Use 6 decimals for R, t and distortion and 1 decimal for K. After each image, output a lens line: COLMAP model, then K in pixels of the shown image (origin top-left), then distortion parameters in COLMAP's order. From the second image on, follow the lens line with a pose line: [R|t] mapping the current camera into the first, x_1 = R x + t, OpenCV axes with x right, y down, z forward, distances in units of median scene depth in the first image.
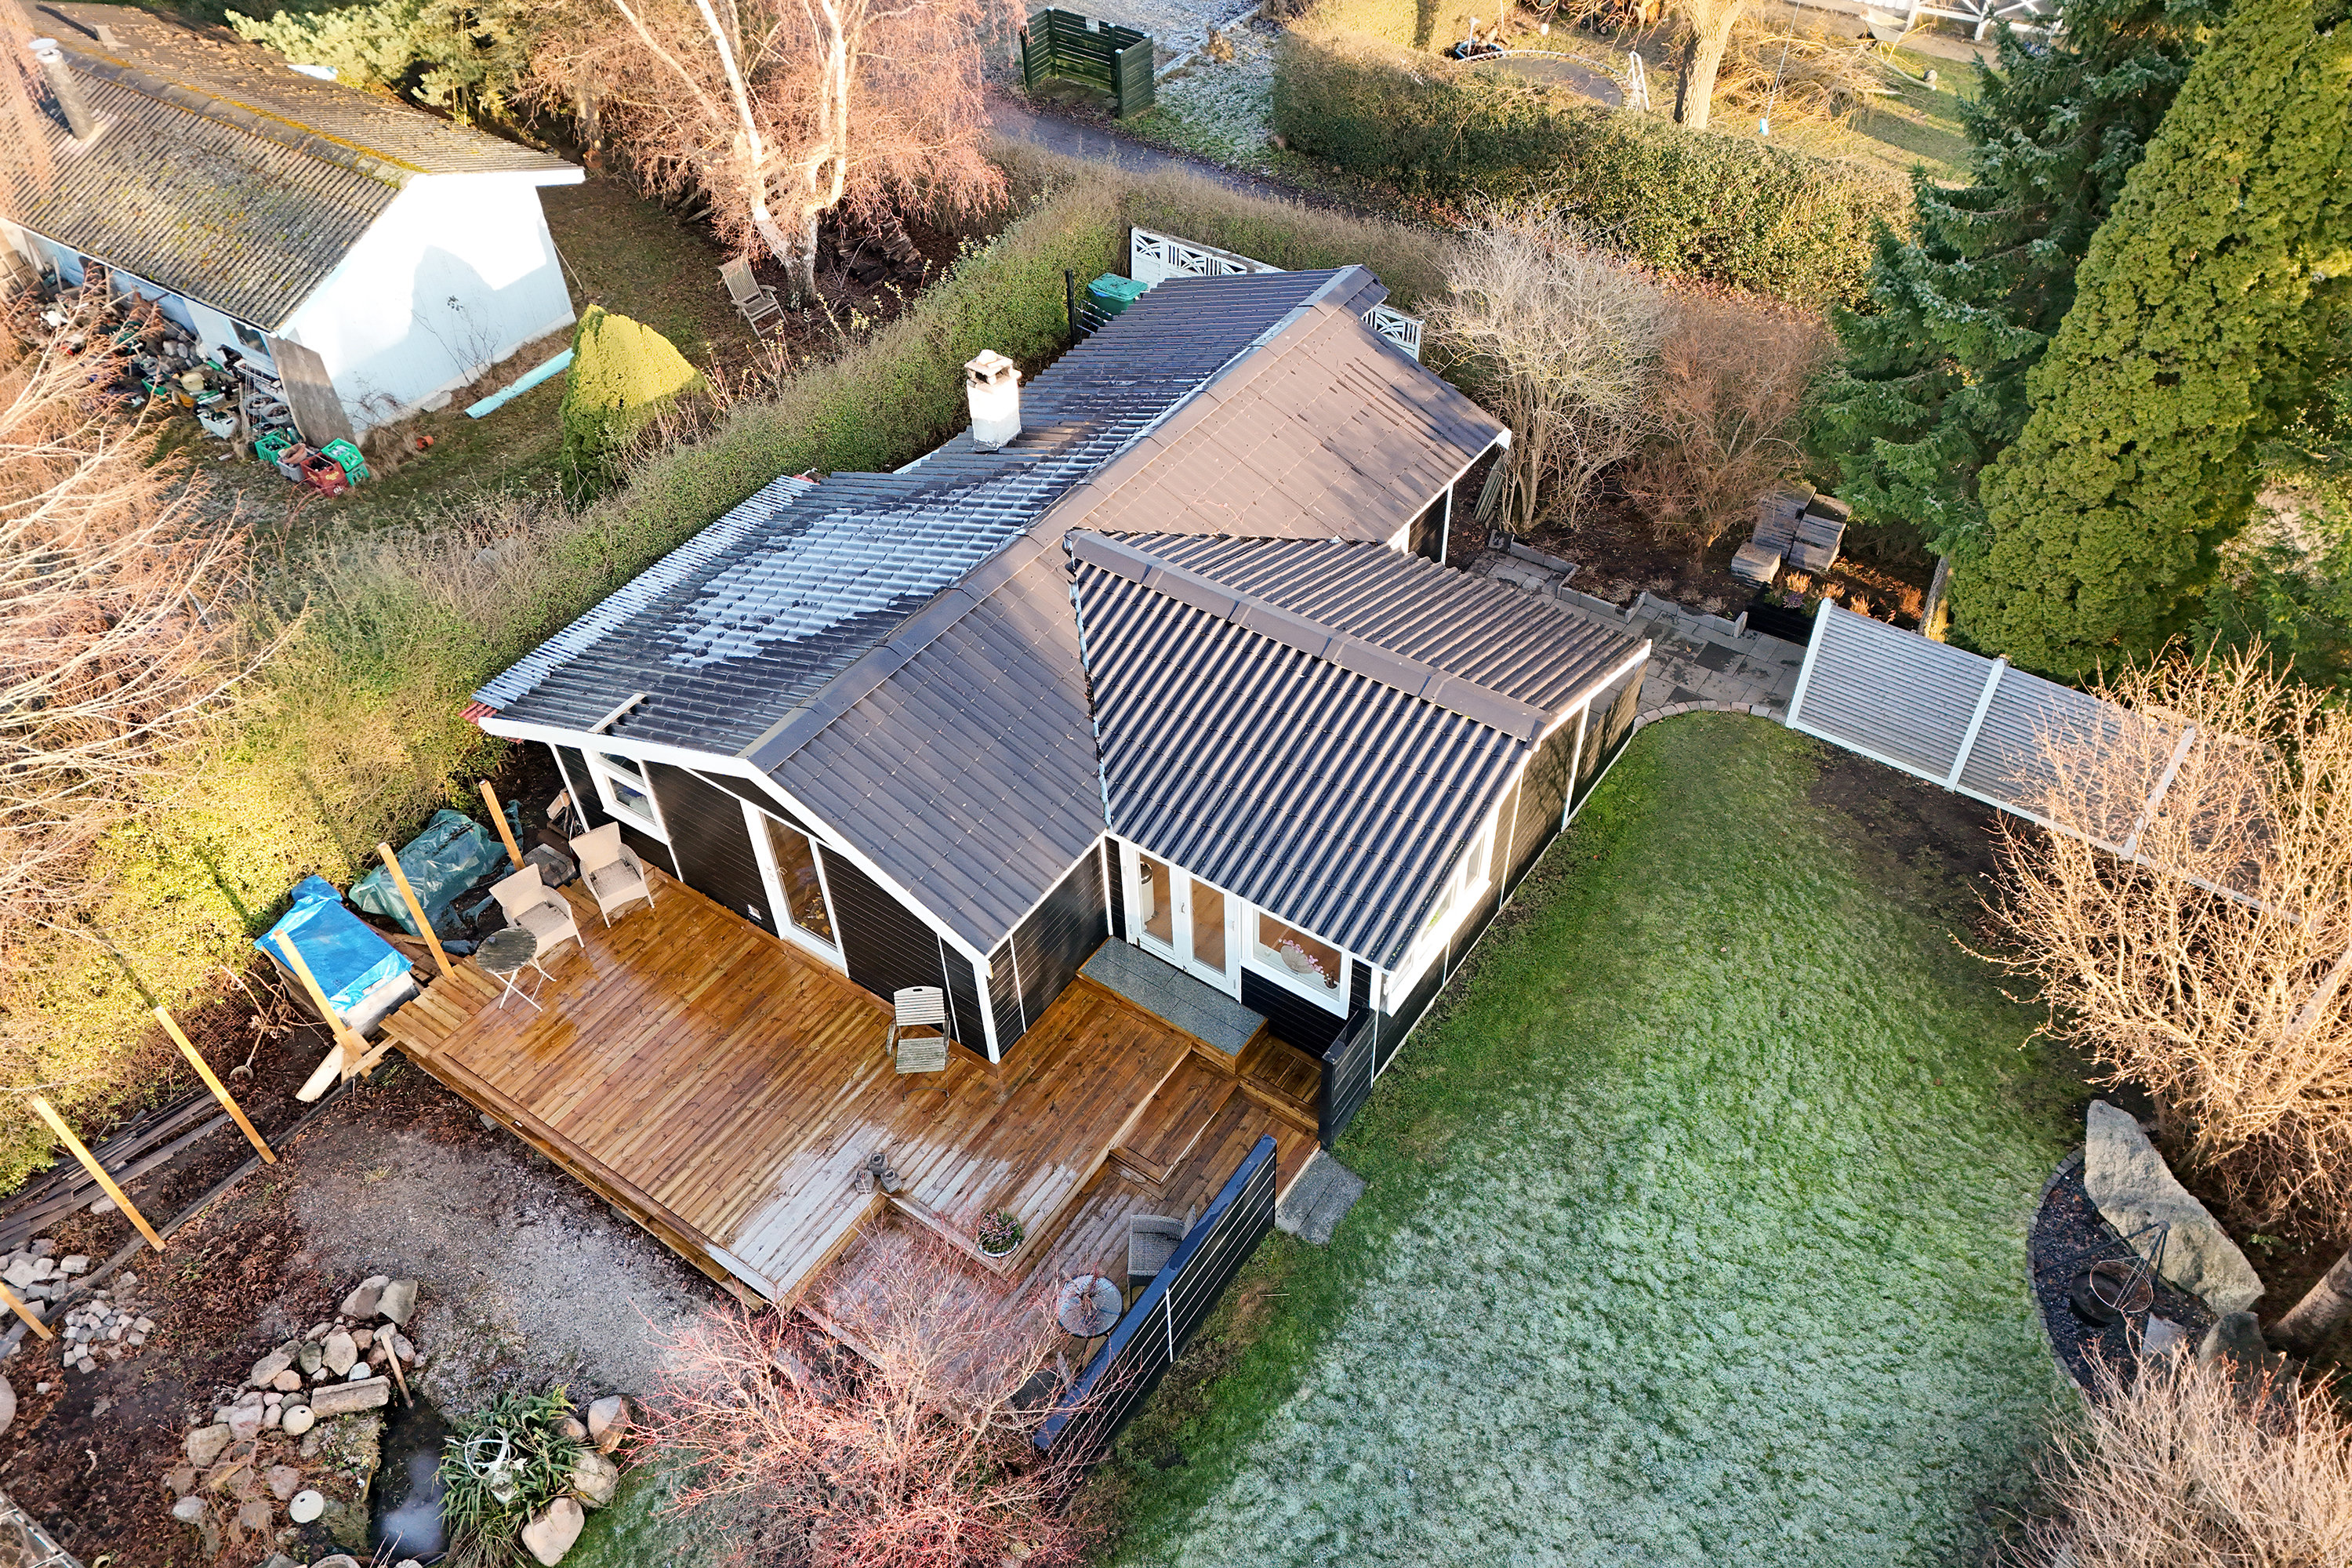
lens RADIAL K [[1709.0, 0, 1176.9], [0, 1709.0, 780.7], [0, 0, 1]] dist [0.055775, -0.027874]
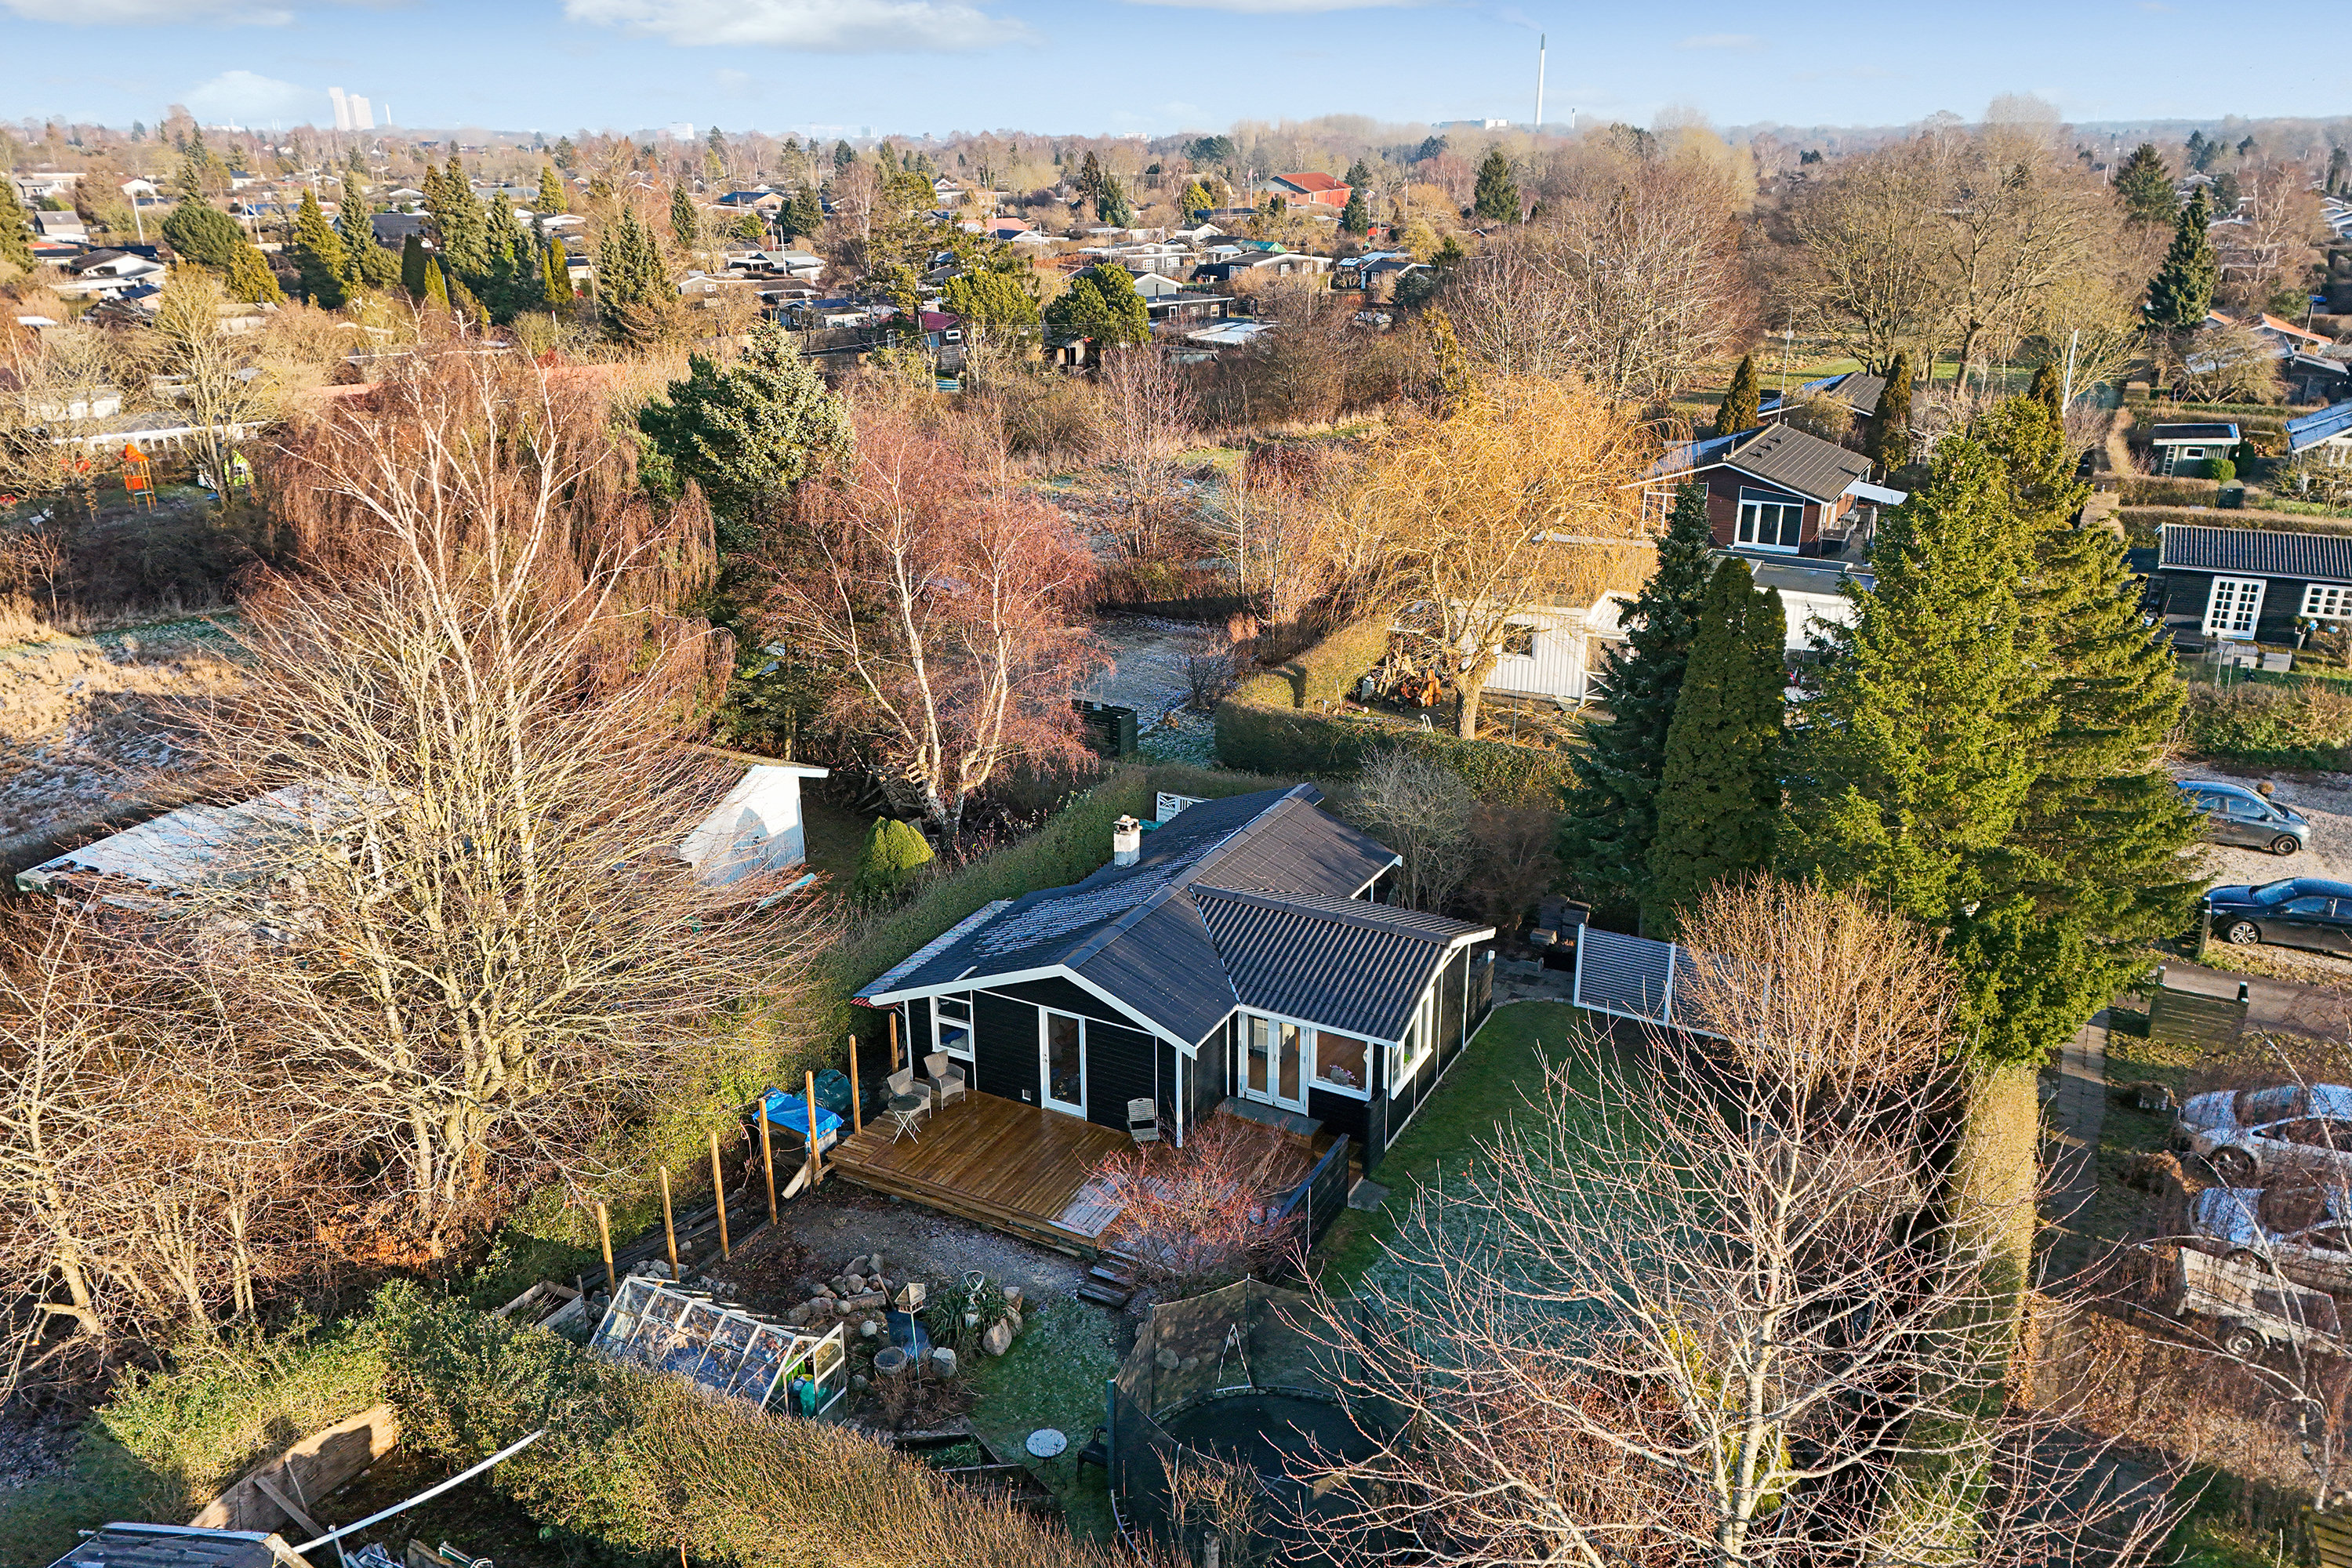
lens RADIAL K [[1709.0, 0, 1175.6], [0, 1709.0, 778.6], [0, 0, 1]] dist [0.055775, -0.027874]
pose [[0.992449, -0.021016, 0.120847, -0.342555], [0.070426, 0.904273, -0.421106, 0.611355], [-0.100429, 0.426437, 0.898925, -0.846280]]
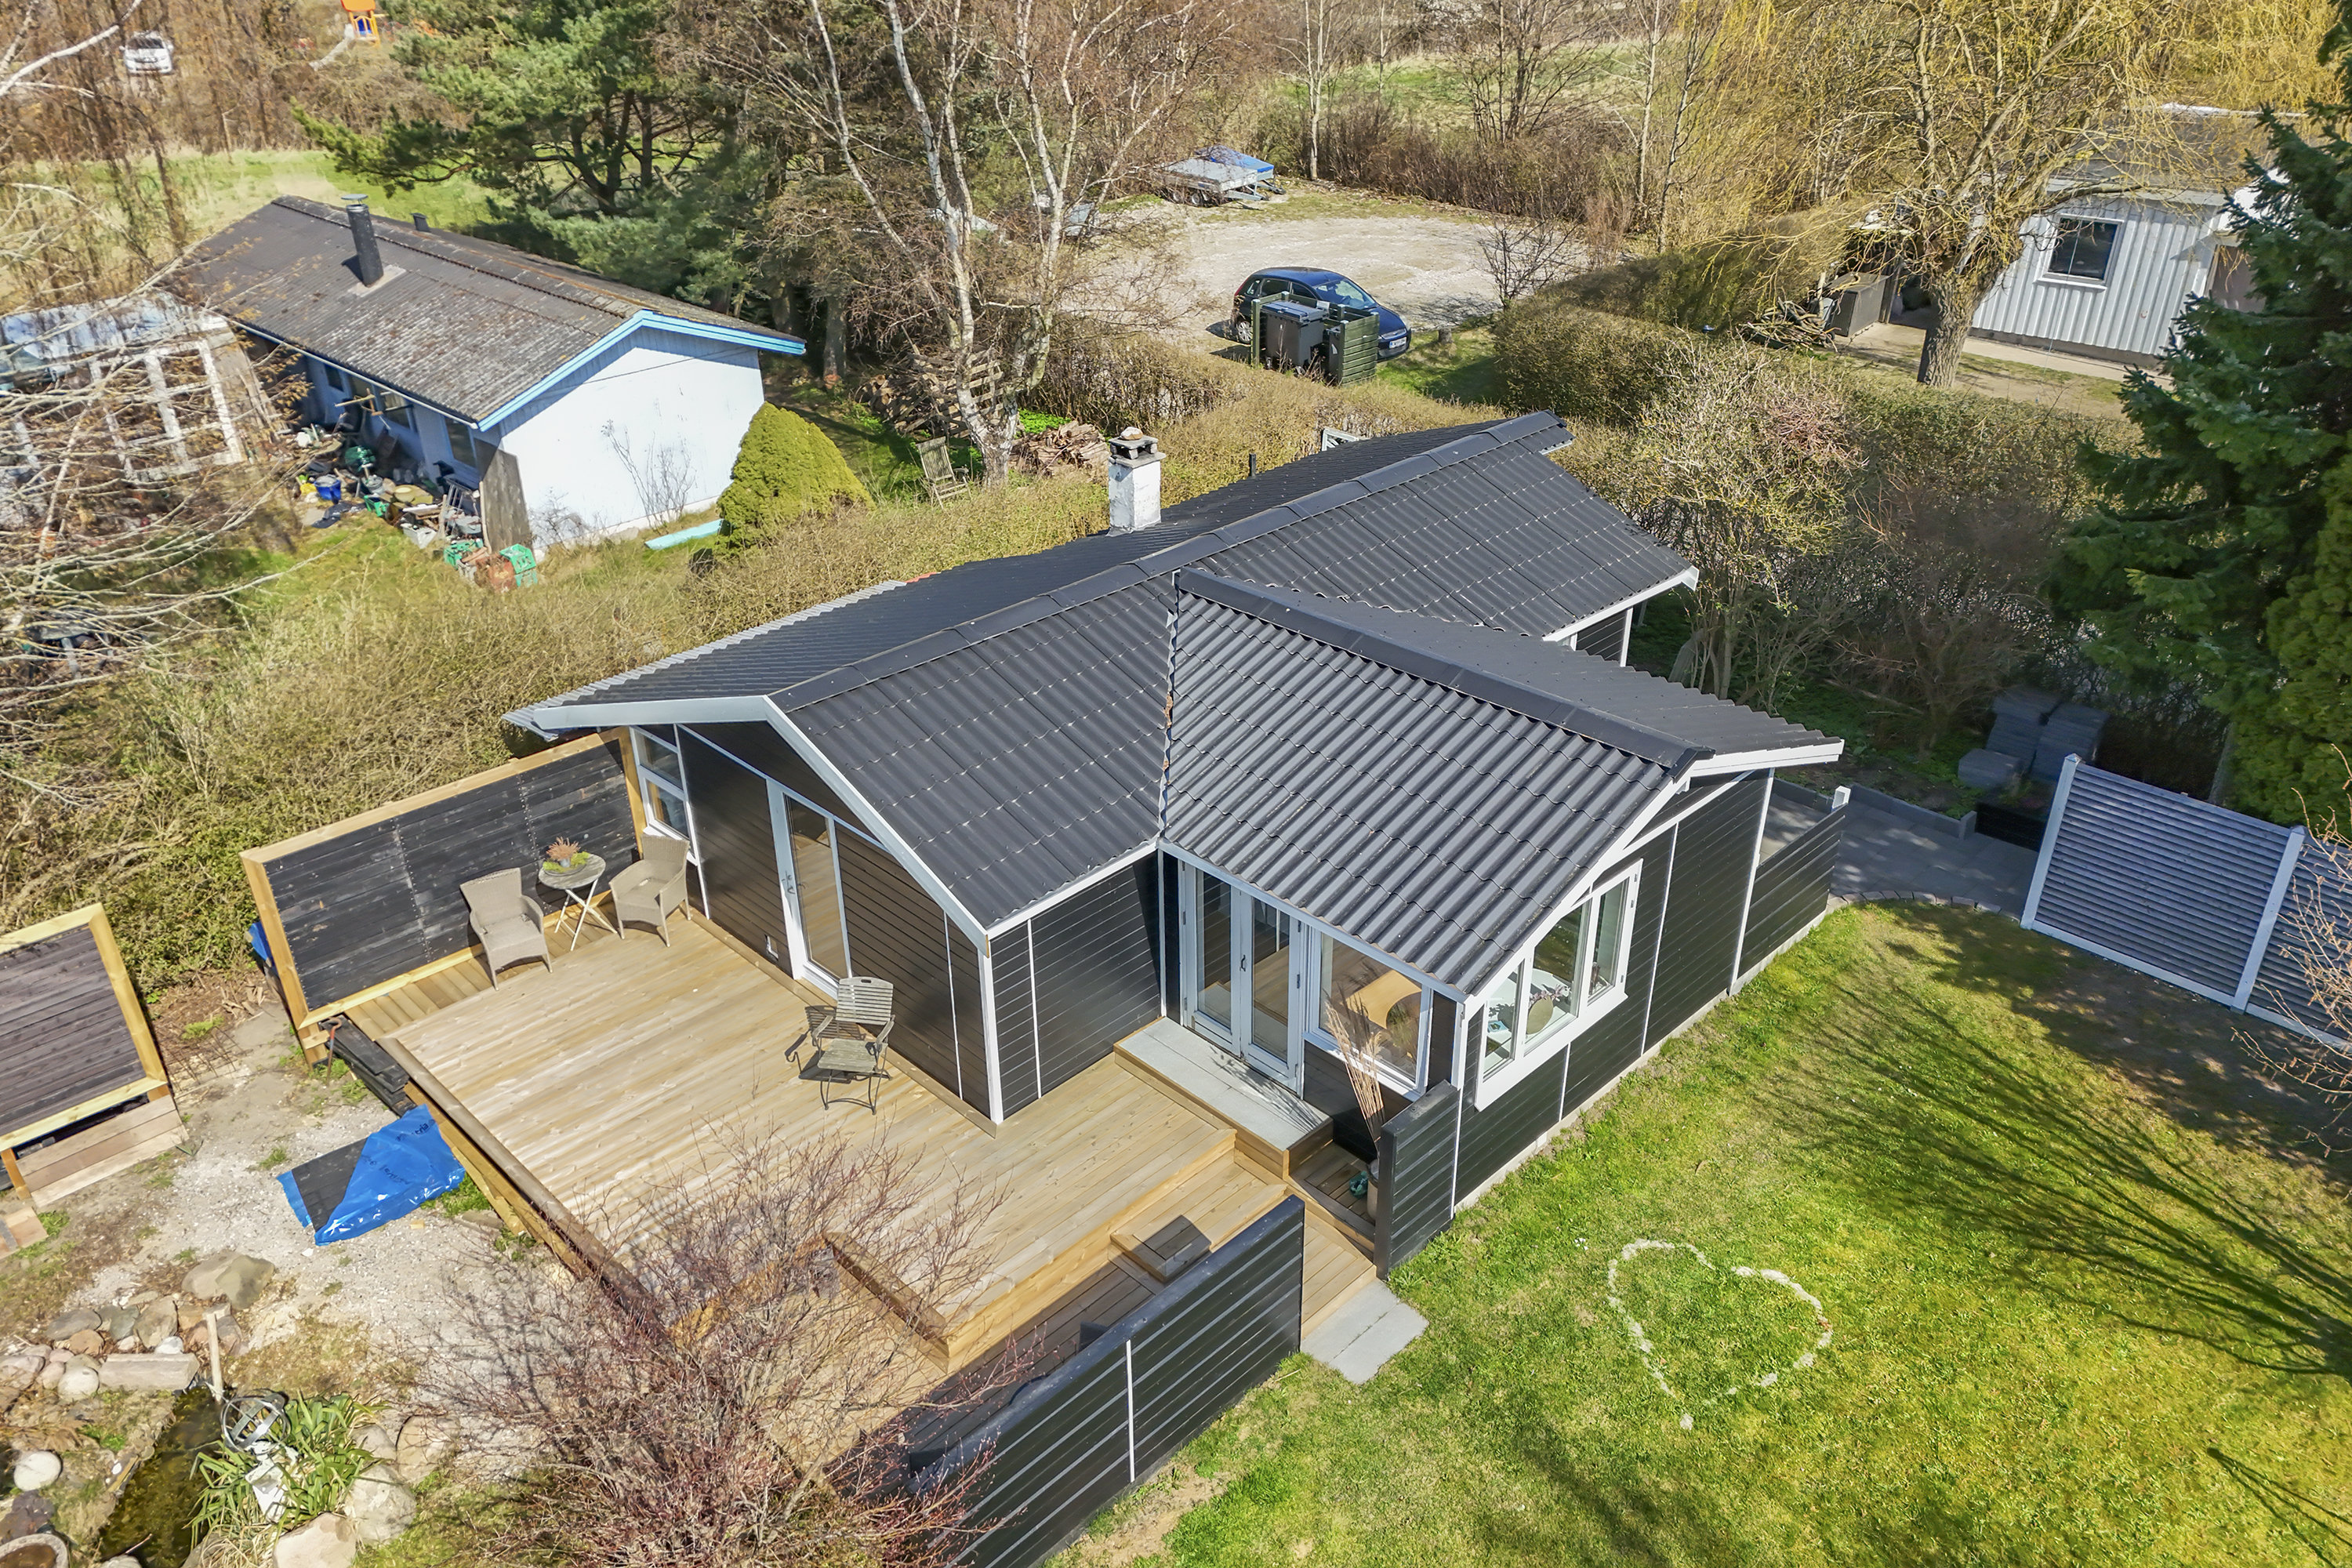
lens RADIAL K [[1709.0, 0, 1183.3], [0, 1709.0, 796.2], [0, 0, 1]] dist [0.055775, -0.027874]
pose [[0.984035, 0.103021, -0.145126, 0.092148], [-0.137747, 0.957213, -0.254498, 0.225263], [0.112698, 0.270426, 0.956122, 0.184963]]
